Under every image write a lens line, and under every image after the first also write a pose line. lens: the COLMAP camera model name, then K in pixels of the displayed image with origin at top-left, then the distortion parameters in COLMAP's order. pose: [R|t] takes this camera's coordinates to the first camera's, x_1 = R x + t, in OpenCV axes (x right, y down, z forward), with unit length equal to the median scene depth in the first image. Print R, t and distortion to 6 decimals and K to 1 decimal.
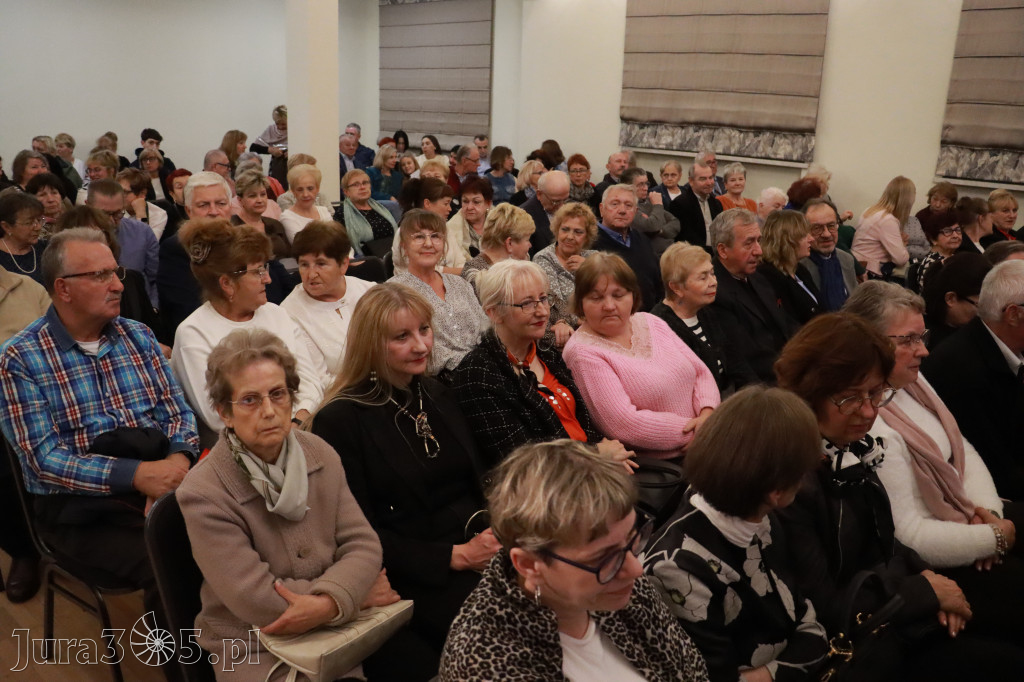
lens RADIAL K [[878.8, 0, 477.6], [0, 878.8, 338.4], [0, 0, 1]] dist [-0.144766, 0.136228]
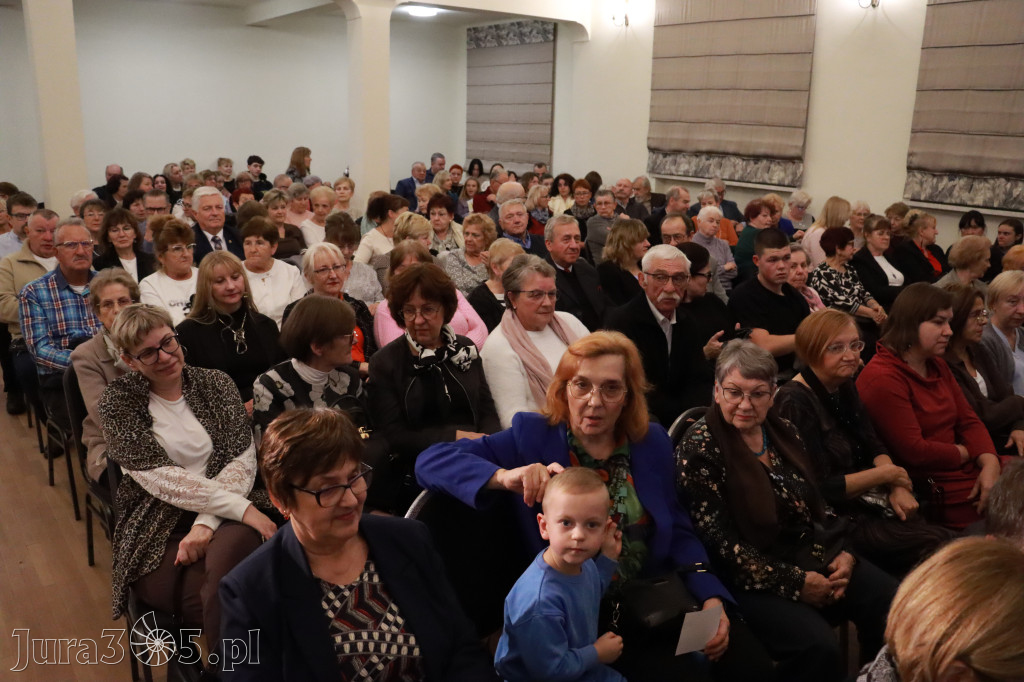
lens RADIAL K [[878.8, 0, 487.0], [0, 878.8, 353.2], [0, 0, 1]] dist [-0.144766, 0.136228]
pose [[0.977555, 0.045642, -0.205675, 0.383369], [-0.049220, 0.998712, -0.012312, 0.067609], [0.204849, 0.022159, 0.978543, -0.255891]]
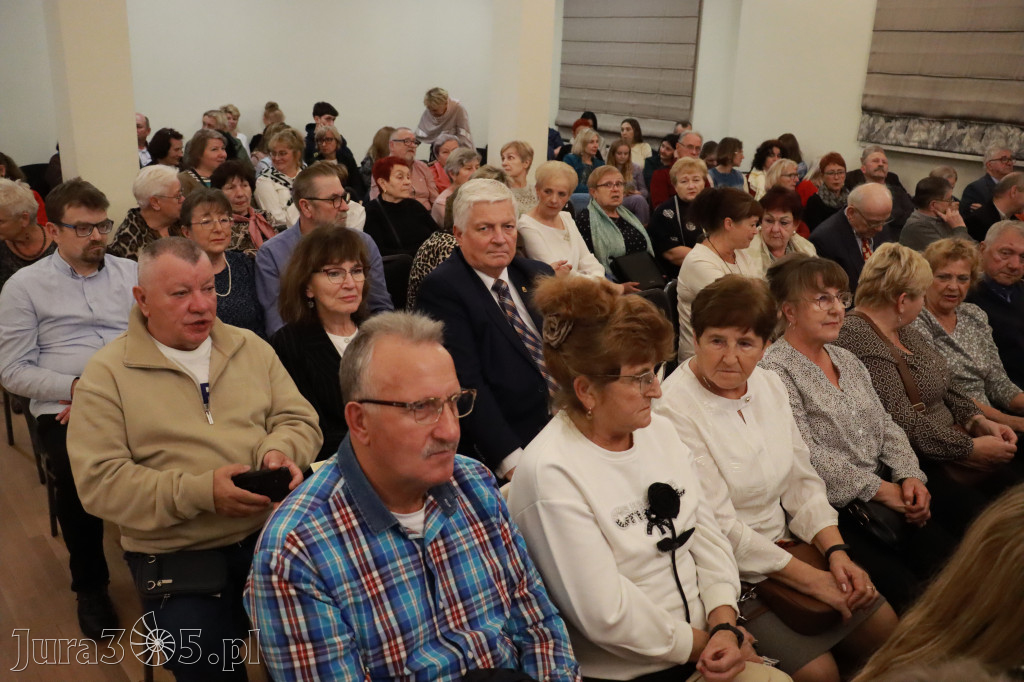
lens RADIAL K [[835.5, 0, 467.9], [0, 835.5, 352.4], [0, 0, 1]] dist [-0.148141, 0.073799]
pose [[0.991355, 0.052767, -0.120129, -0.214076], [-0.045322, 0.996927, 0.063888, -0.084313], [0.123131, -0.057891, 0.990701, 0.278795]]
